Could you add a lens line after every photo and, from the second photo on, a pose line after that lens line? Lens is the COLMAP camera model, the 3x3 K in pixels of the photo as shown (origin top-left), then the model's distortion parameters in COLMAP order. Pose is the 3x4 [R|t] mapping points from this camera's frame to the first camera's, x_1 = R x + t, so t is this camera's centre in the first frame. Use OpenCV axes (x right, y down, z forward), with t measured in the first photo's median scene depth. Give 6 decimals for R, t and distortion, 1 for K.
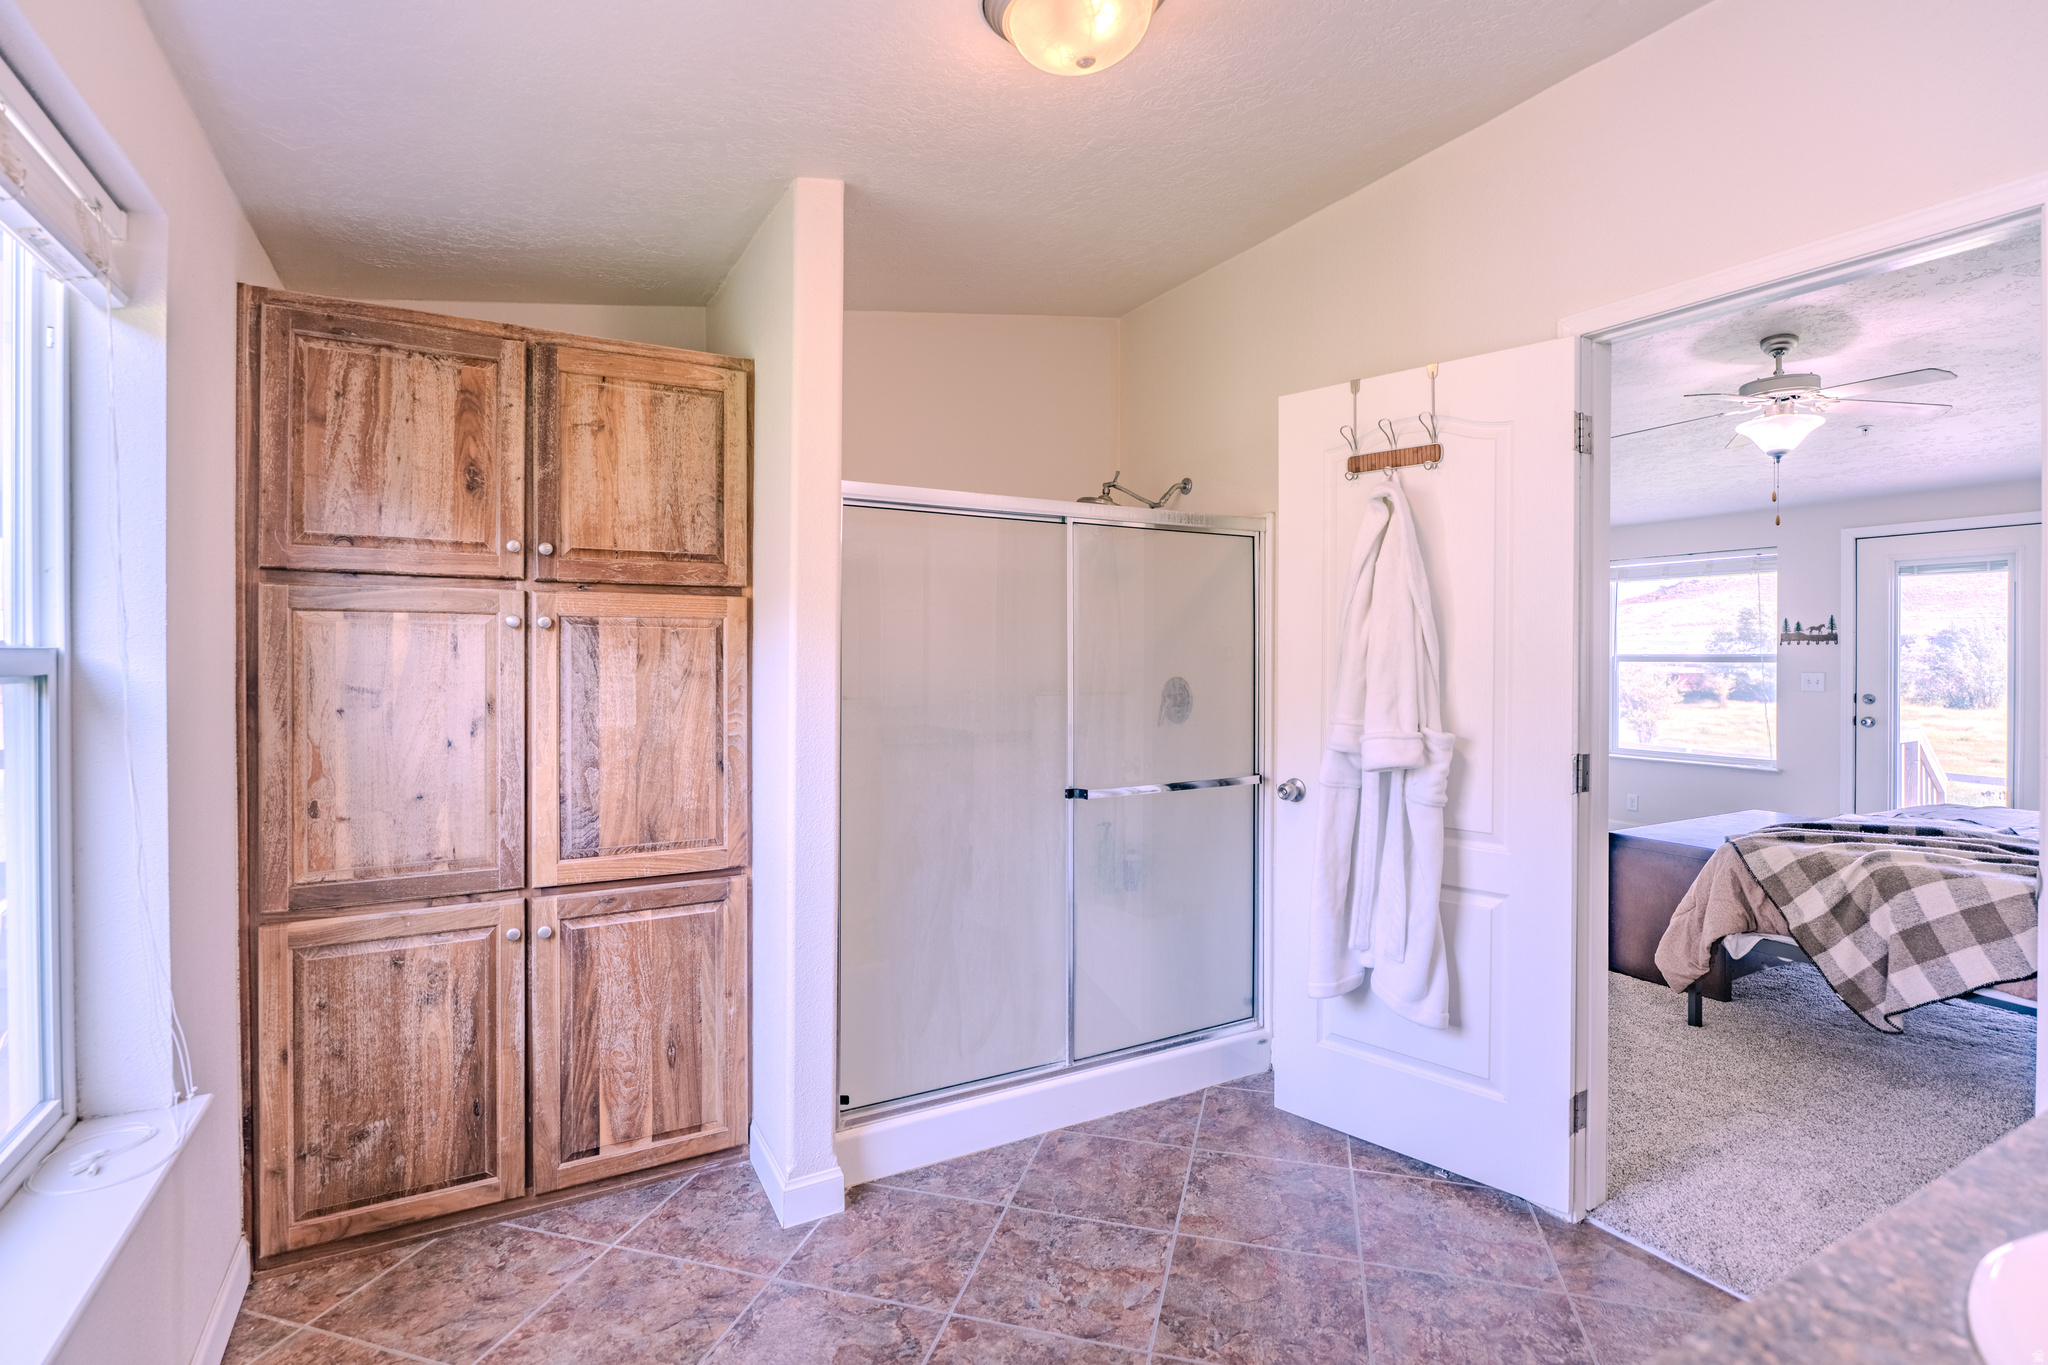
lens RADIAL K [[989.2, 0, 1015.4], [0, 989.2, 659.5], [0, 0, 1]] dist [-0.001196, -0.000938]
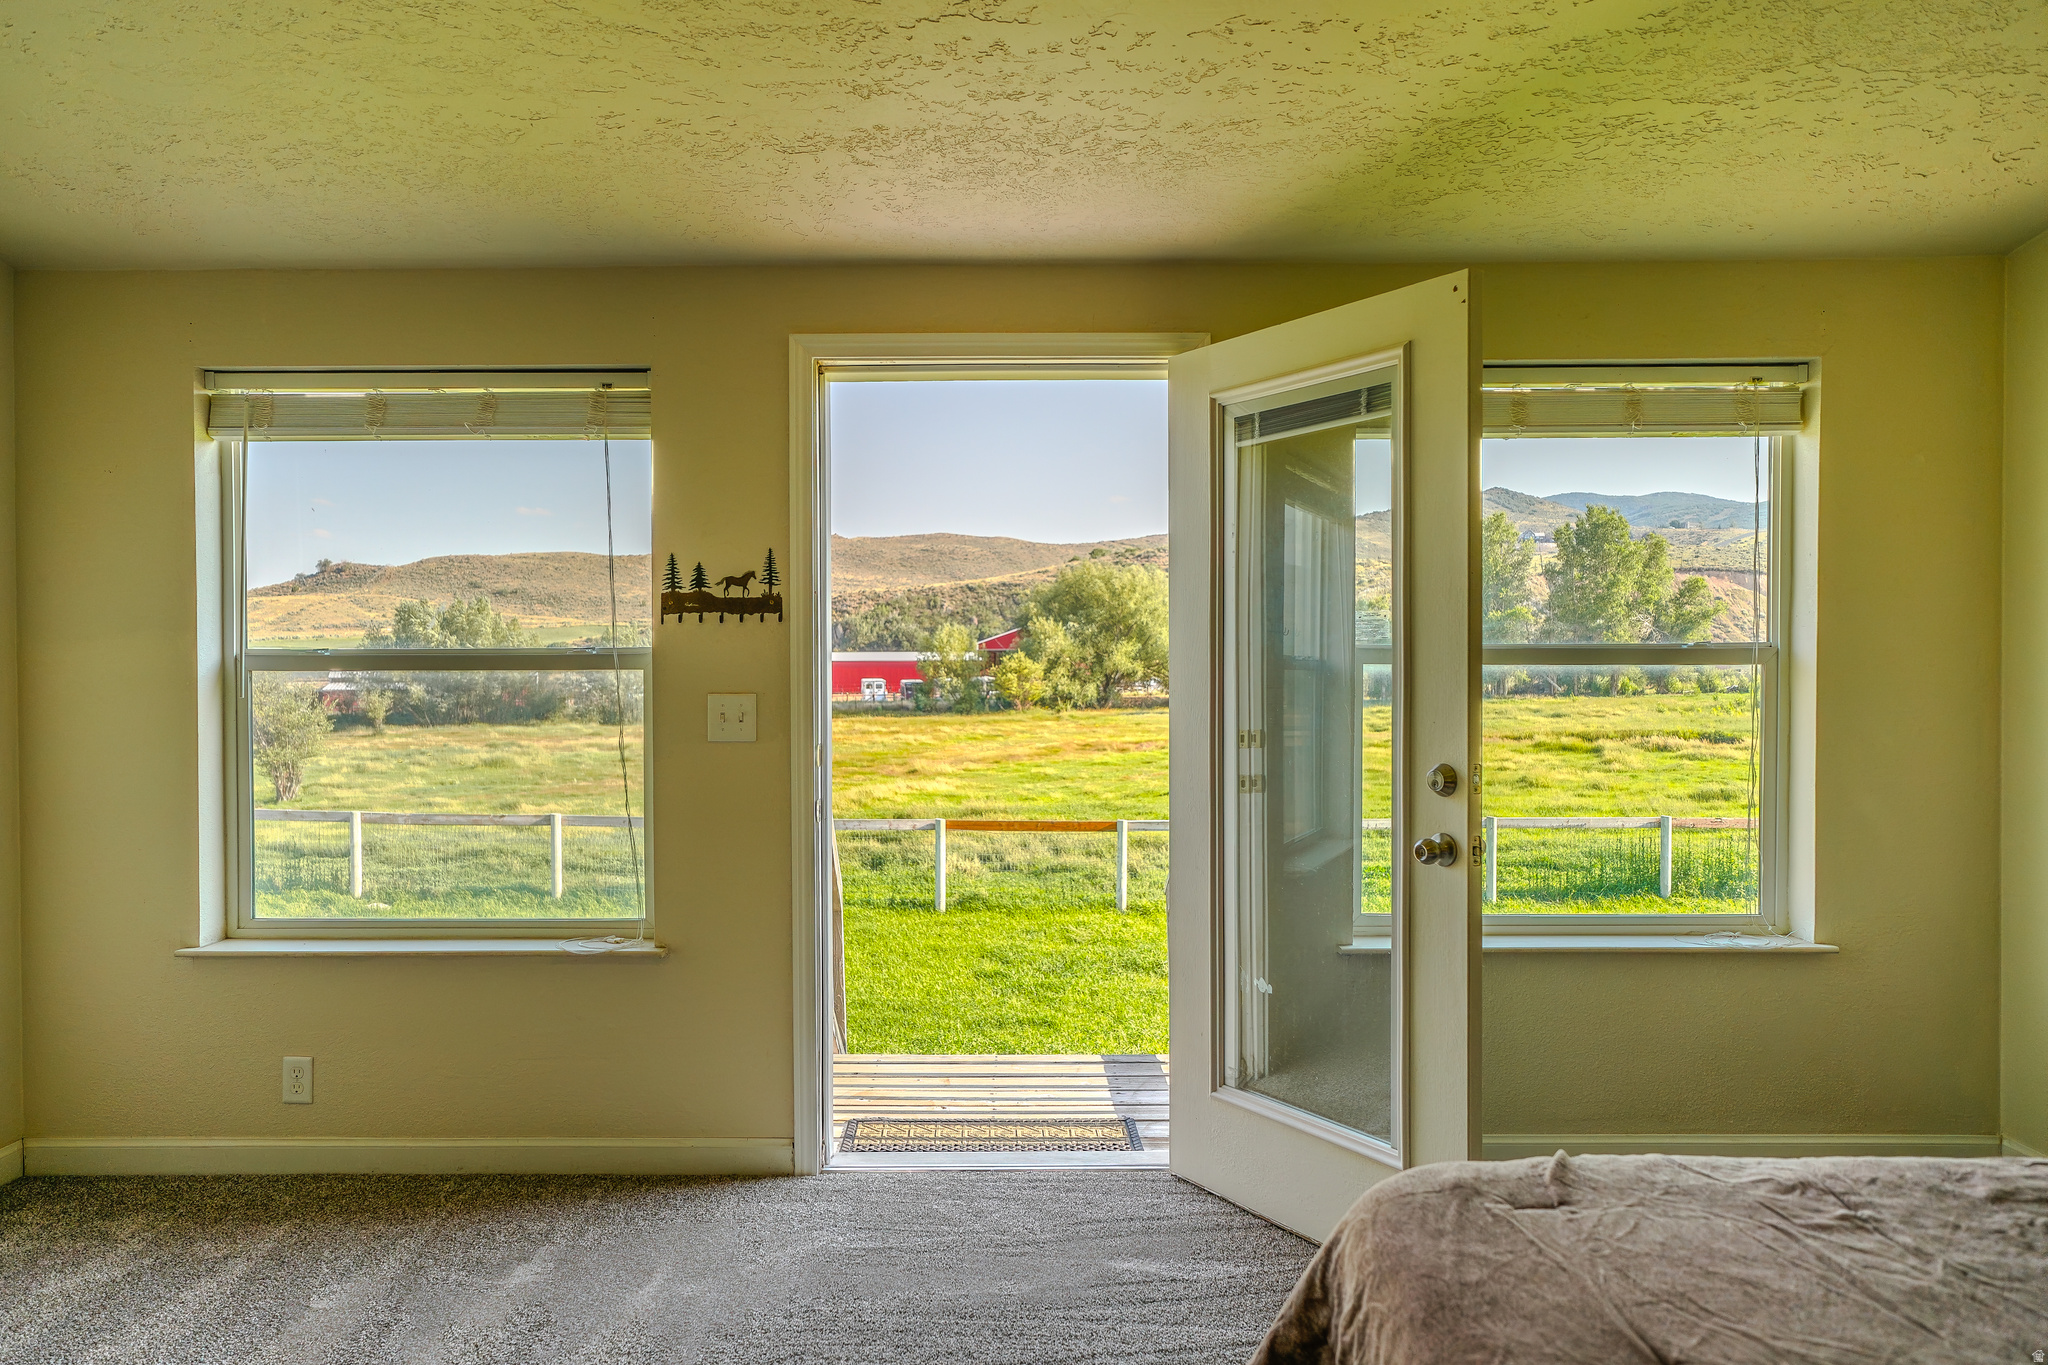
lens RADIAL K [[1370.0, 0, 1024.0], [0, 1370.0, 682.5], [0, 0, 1]] dist [-0.040584, 0.048904]
pose [[0.481364, -0.014582, 0.876399, 0.760197], [0.009079, 0.999891, 0.011650, 0.006548], [-0.876474, 0.002348, 0.481444, 1.246409]]
